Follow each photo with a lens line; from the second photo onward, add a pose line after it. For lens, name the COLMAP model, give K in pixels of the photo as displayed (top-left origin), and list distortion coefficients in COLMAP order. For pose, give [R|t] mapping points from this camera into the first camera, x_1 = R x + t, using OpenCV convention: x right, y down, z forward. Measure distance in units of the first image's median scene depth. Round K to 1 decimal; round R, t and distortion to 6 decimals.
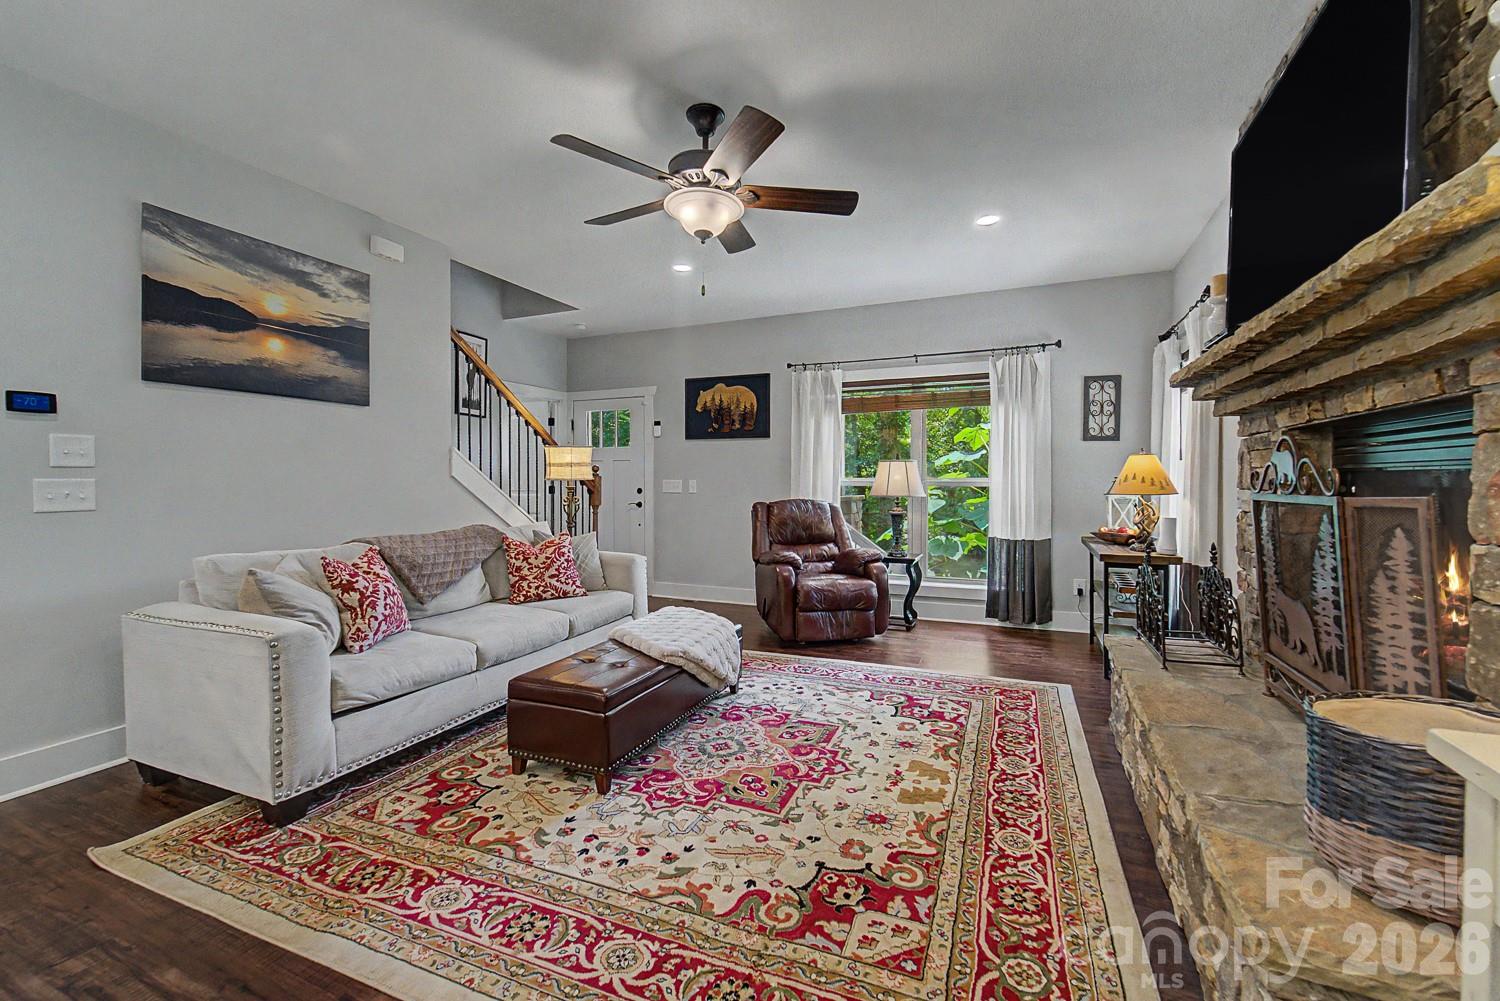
lens RADIAL K [[626.5, 0, 750.9], [0, 626.5, 487.1], [0, 0, 1]] dist [0.002304, -0.001108]
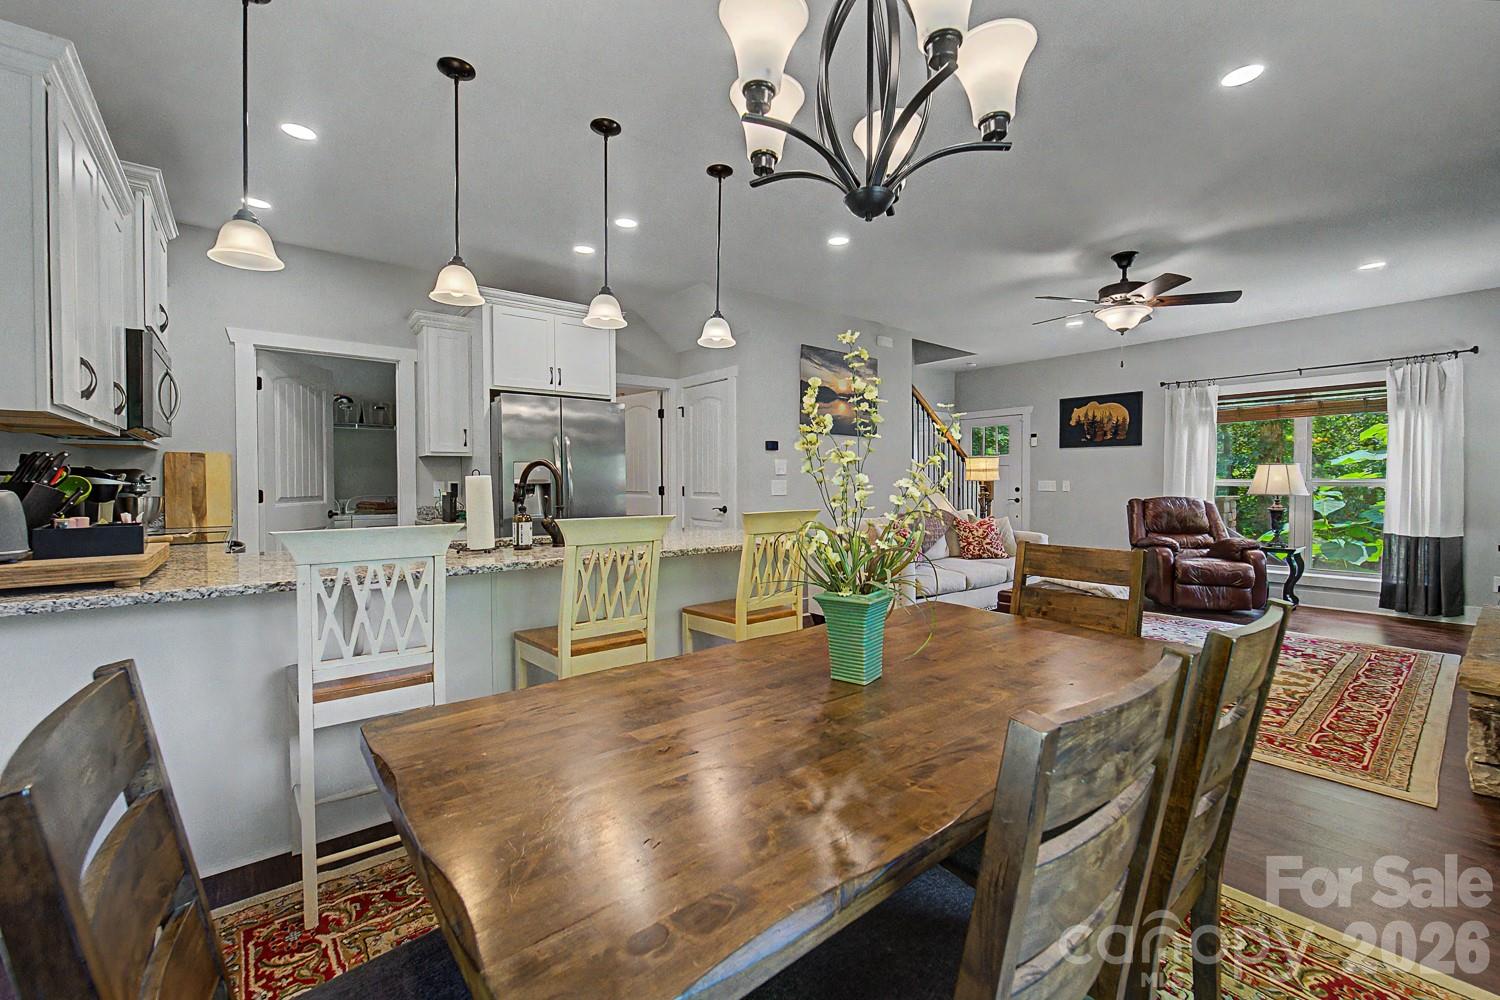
lens RADIAL K [[626.5, 0, 752.9], [0, 626.5, 491.2], [0, 0, 1]] dist [0.004814, -0.001354]
pose [[0.889342, 0.006848, -0.457191, -0.133269], [-0.004546, 0.999971, 0.006134, 0.007222], [0.457220, -0.003376, 0.889347, -0.654330]]
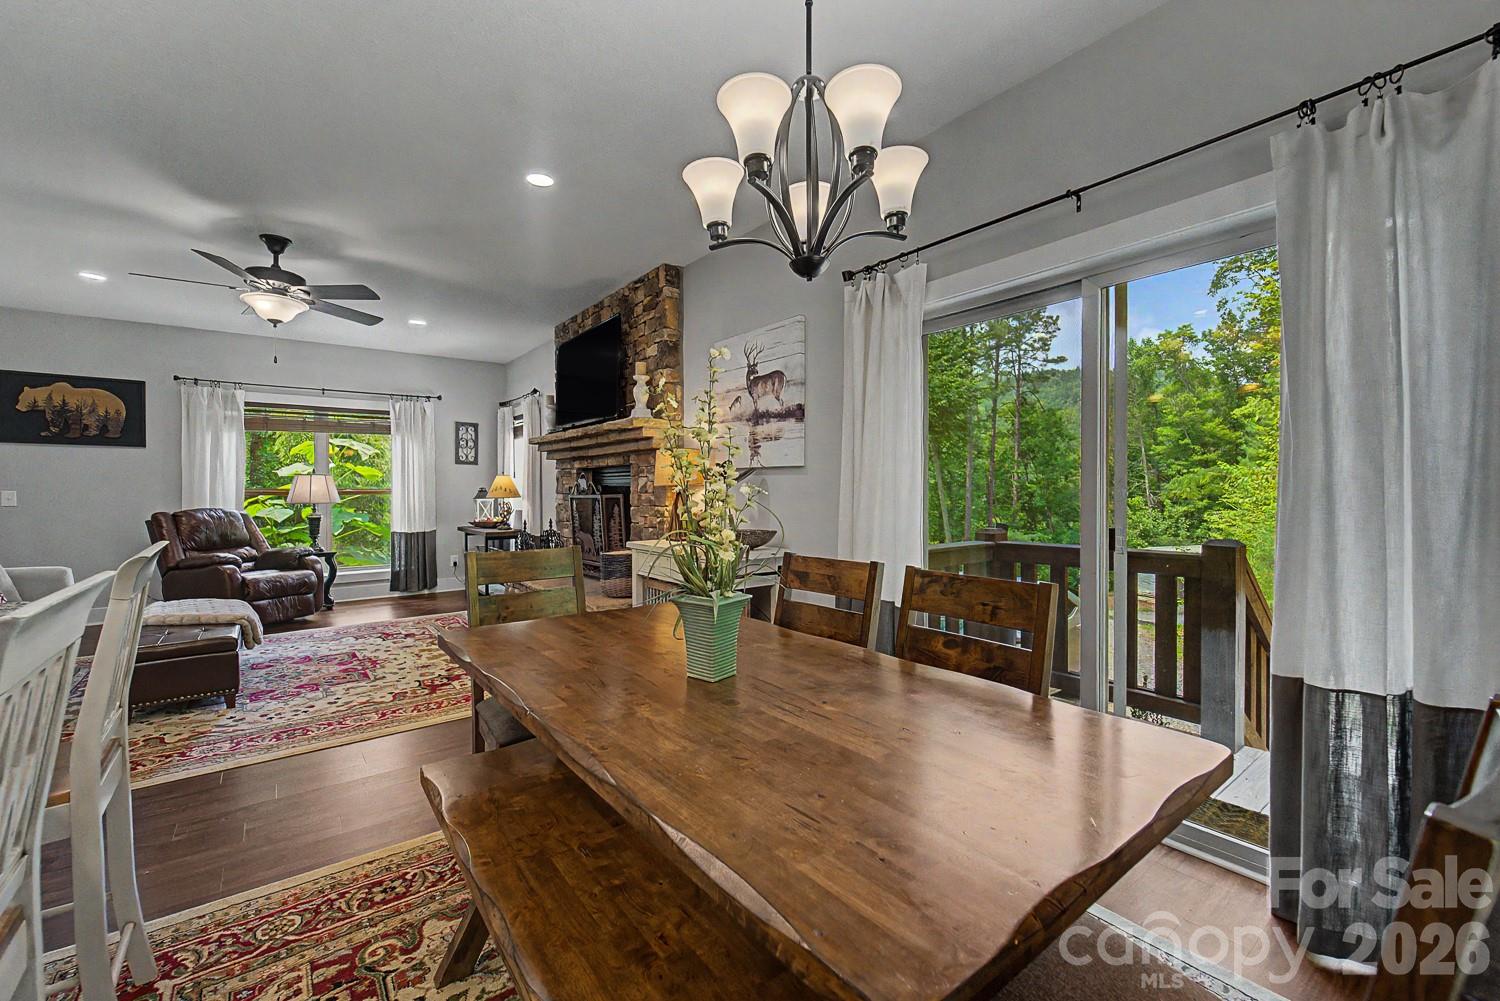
lens RADIAL K [[626.5, 0, 758.0], [0, 626.5, 499.5], [0, 0, 1]] dist [0.002304, -0.001108]
pose [[0.483288, -0.015811, 0.875319, -0.599838], [0.012501, 0.999860, 0.011158, 0.005966], [-0.875372, 0.005550, 0.483417, -0.503698]]
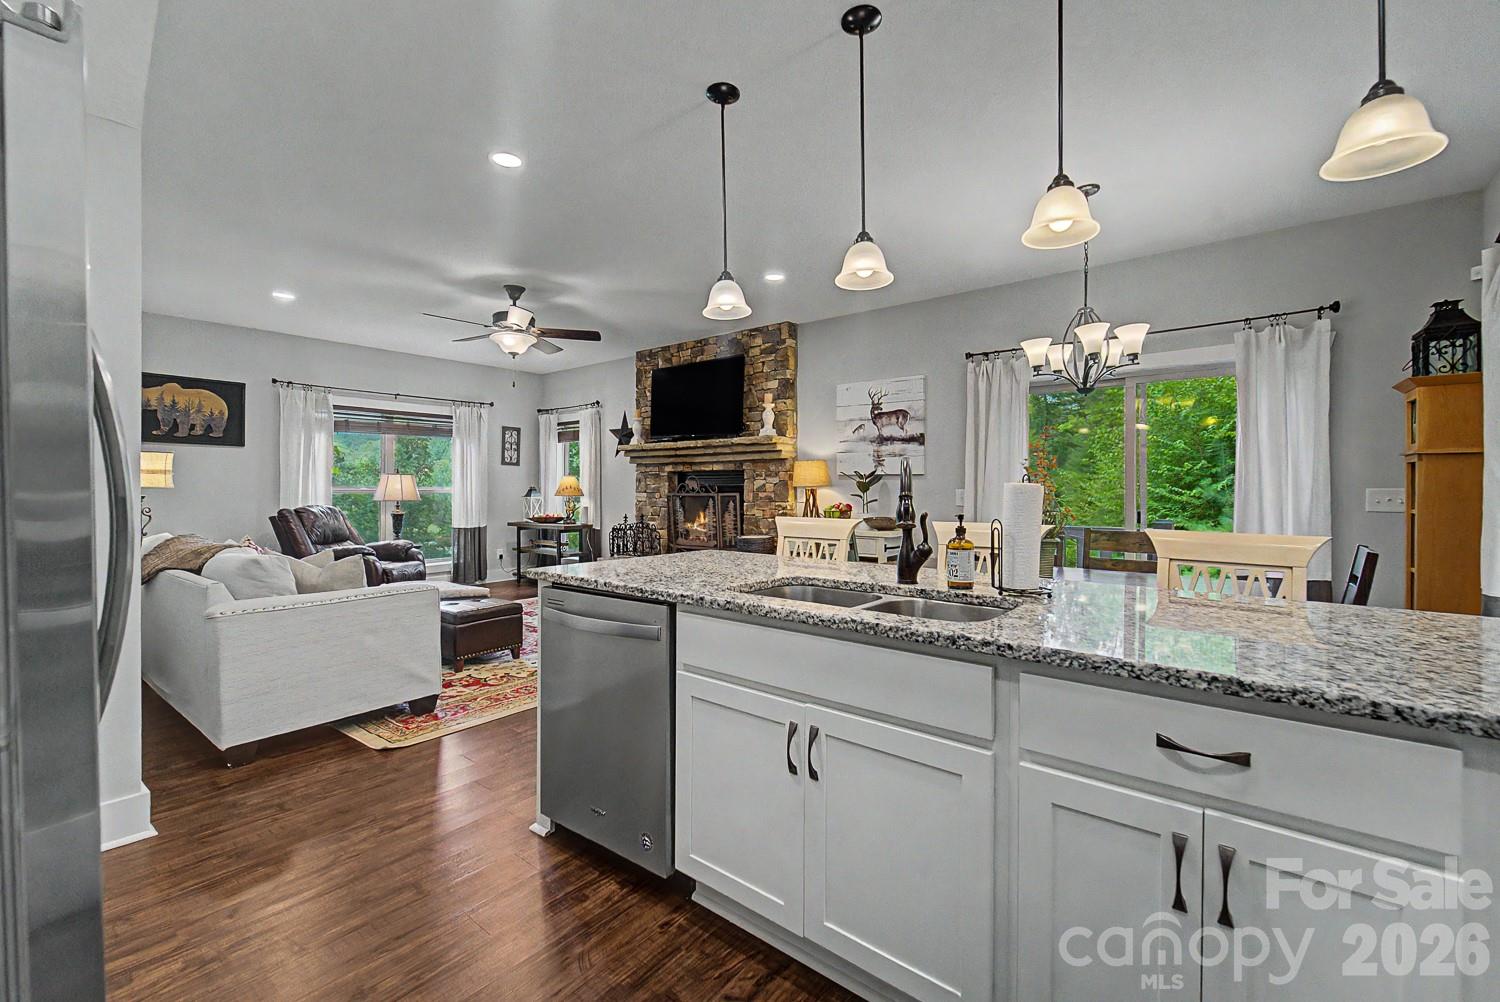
lens RADIAL K [[626.5, 0, 758.9], [0, 626.5, 492.1], [0, 0, 1]] dist [0.002304, -0.001108]
pose [[0.254842, -0.005340, 0.966968, -1.217818], [0.009775, 0.999948, 0.002946, 0.000234], [-0.966933, 0.008701, 0.254881, -0.109045]]
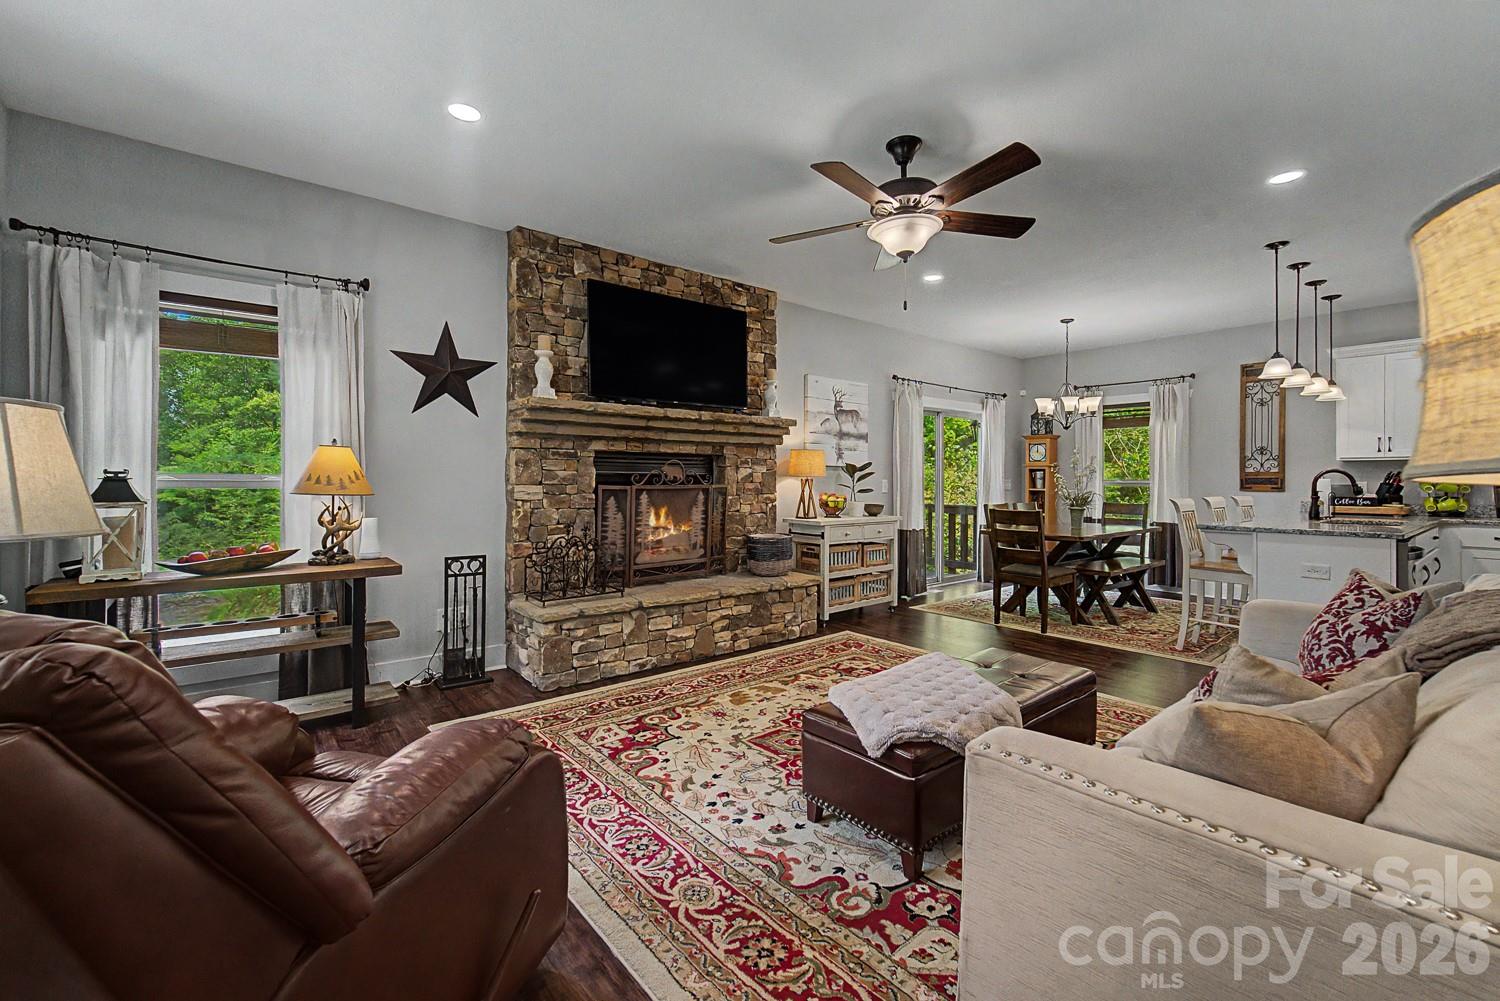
lens RADIAL K [[626.5, 0, 757.7], [0, 626.5, 477.8], [0, 0, 1]] dist [0.002304, -0.001108]
pose [[-0.892158, -0.002506, 0.451716, -0.249595], [0.000814, 0.999974, 0.007156, -0.016231], [-0.451722, 0.006752, -0.892133, 1.538627]]
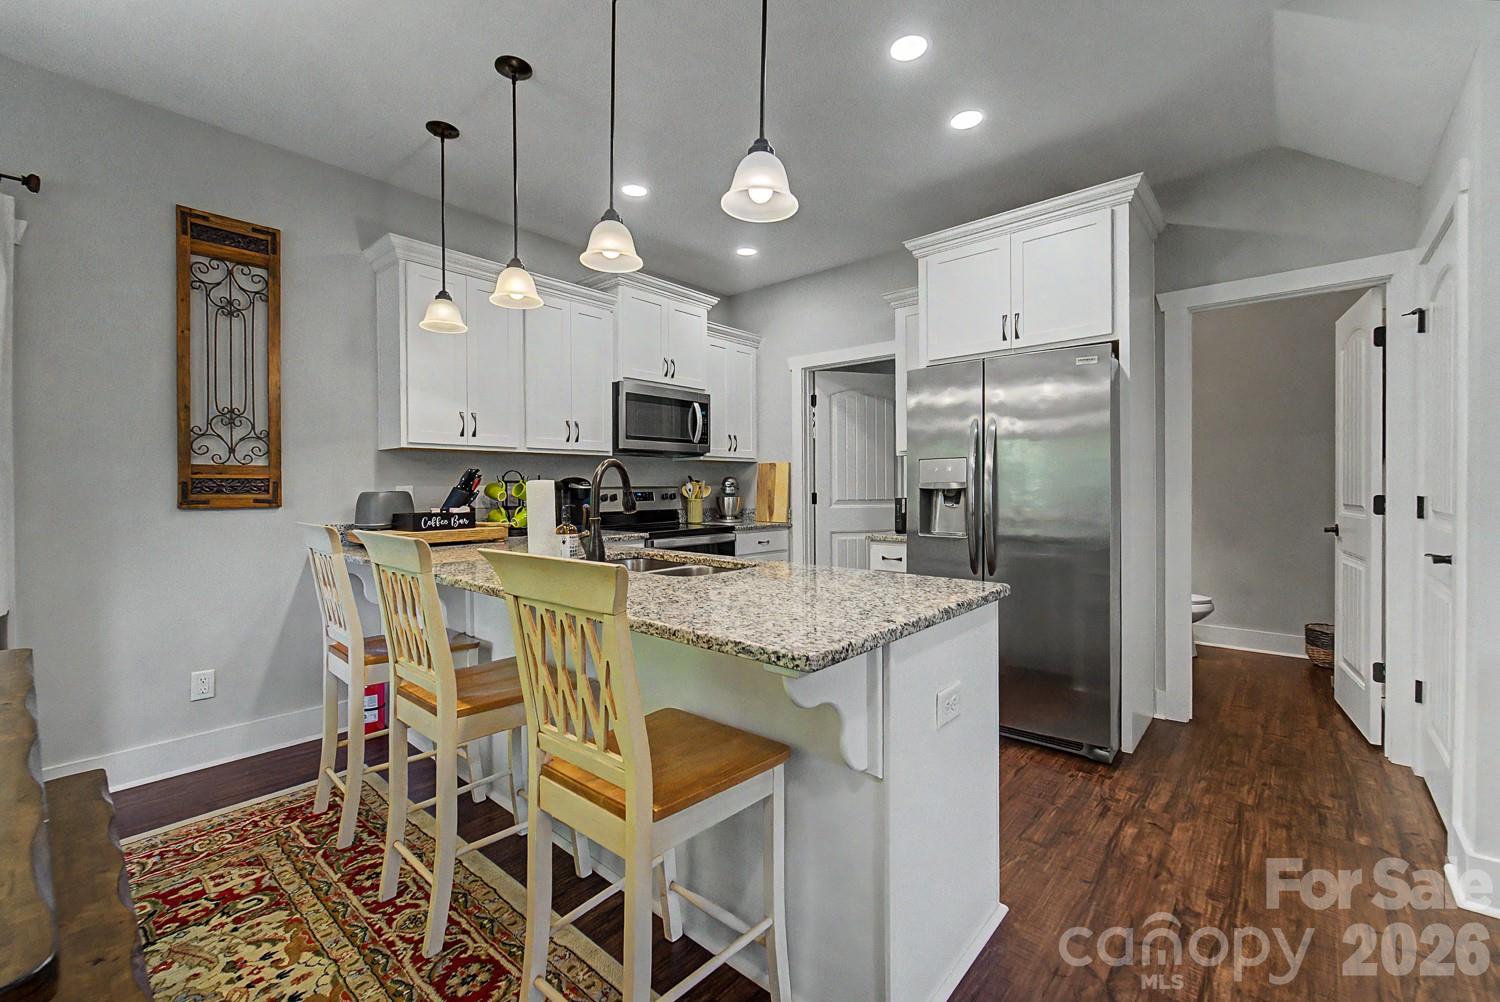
lens RADIAL K [[626.5, 0, 762.1], [0, 626.5, 491.1], [0, 0, 1]] dist [0.002304, -0.001108]
pose [[-0.295612, 0.008836, -0.955267, -0.165043], [-0.008588, 0.999892, 0.011906, -0.002125], [0.955269, 0.011724, -0.295504, 0.227213]]
